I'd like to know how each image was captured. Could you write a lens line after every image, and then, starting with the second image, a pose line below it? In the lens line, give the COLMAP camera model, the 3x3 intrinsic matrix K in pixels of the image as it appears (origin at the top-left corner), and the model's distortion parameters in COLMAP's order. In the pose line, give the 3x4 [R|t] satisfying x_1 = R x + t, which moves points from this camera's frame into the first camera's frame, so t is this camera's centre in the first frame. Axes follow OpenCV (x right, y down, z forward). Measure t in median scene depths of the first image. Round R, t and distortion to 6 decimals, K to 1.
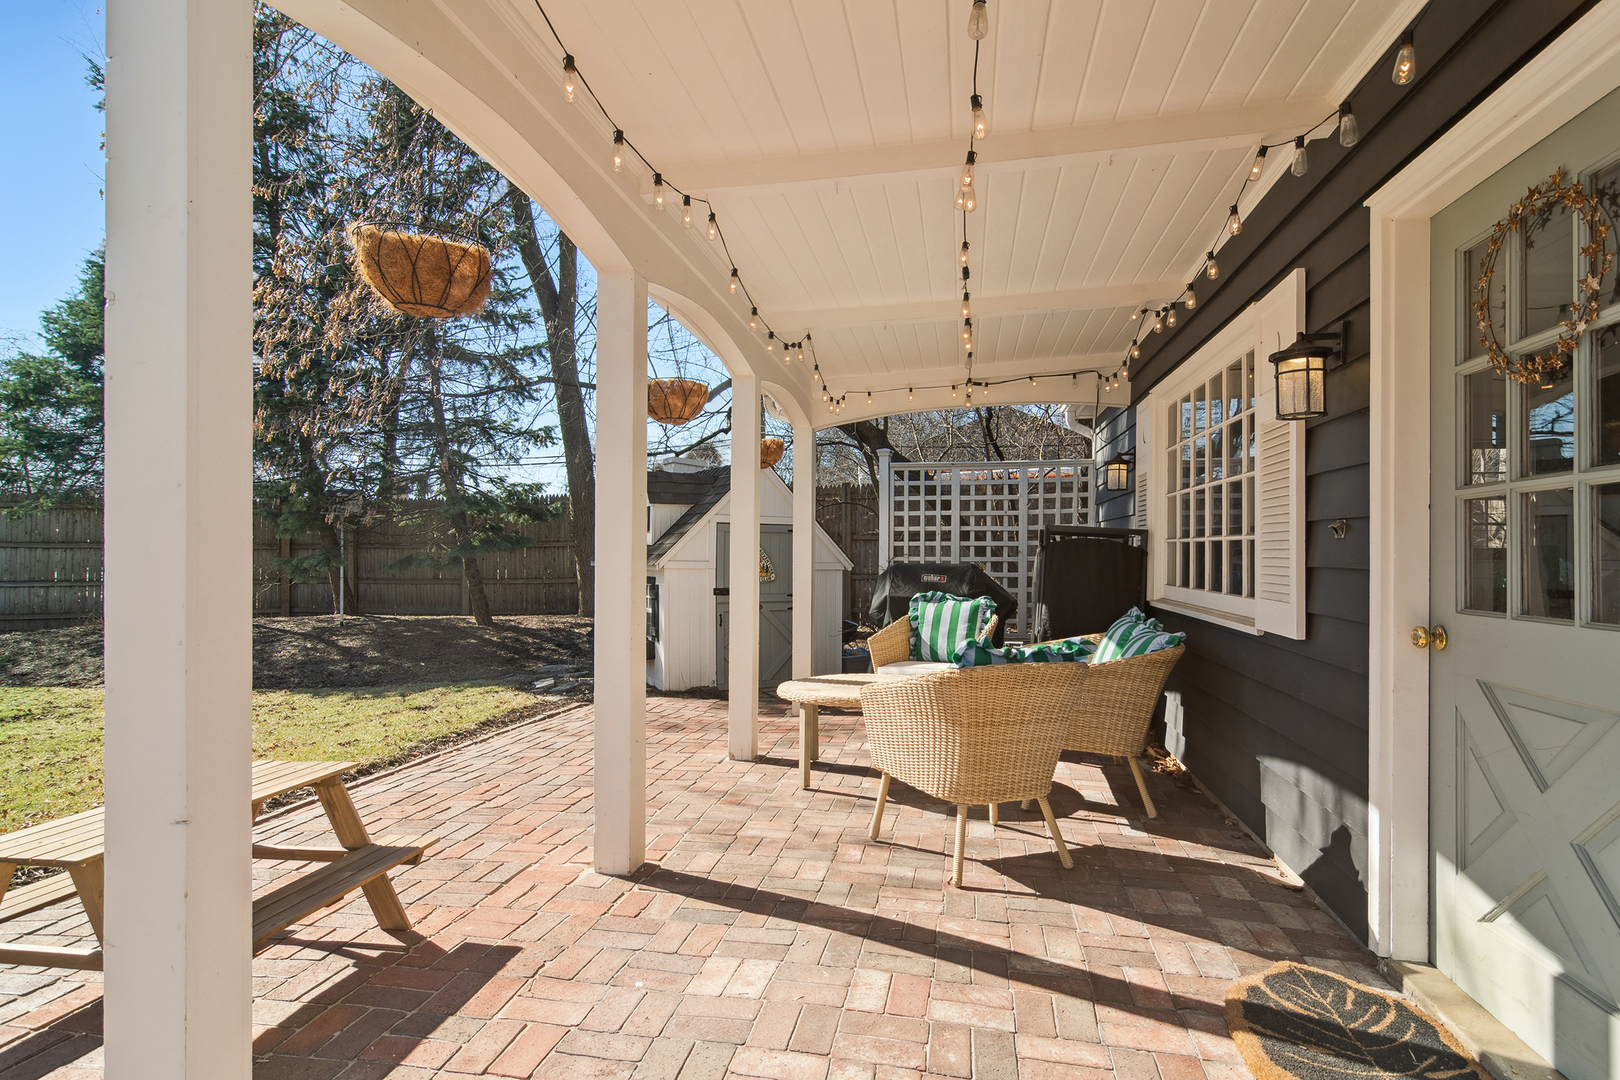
lens RADIAL K [[865.9, 0, 804.7], [0, 865.9, 548.2], [0, 0, 1]] dist [-0.001150, 0.000789]
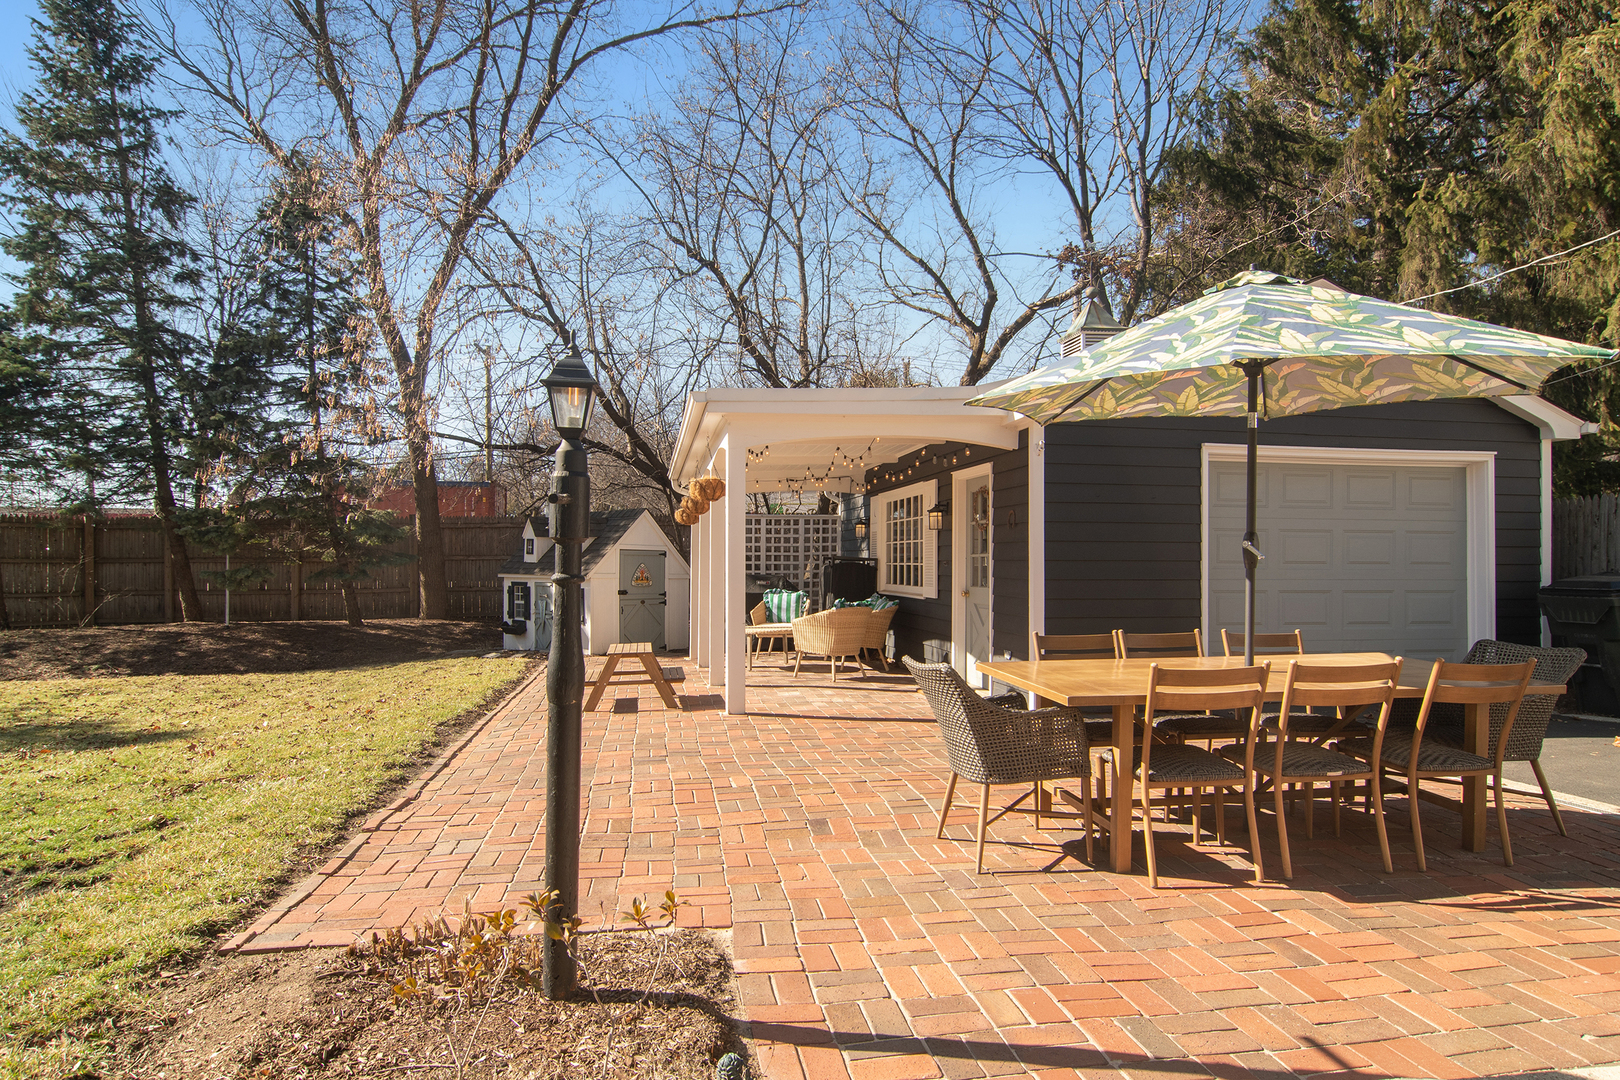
lens RADIAL K [[896.7, 0, 816.1], [0, 896.7, 557.8], [0, 0, 1]] dist [0.000116, 0.000853]
pose [[0.933606, 0.003707, 0.358281, -0.533835], [-0.003176, 0.999993, -0.002072, -0.017358], [-0.358286, 0.000796, 0.933611, -1.006016]]
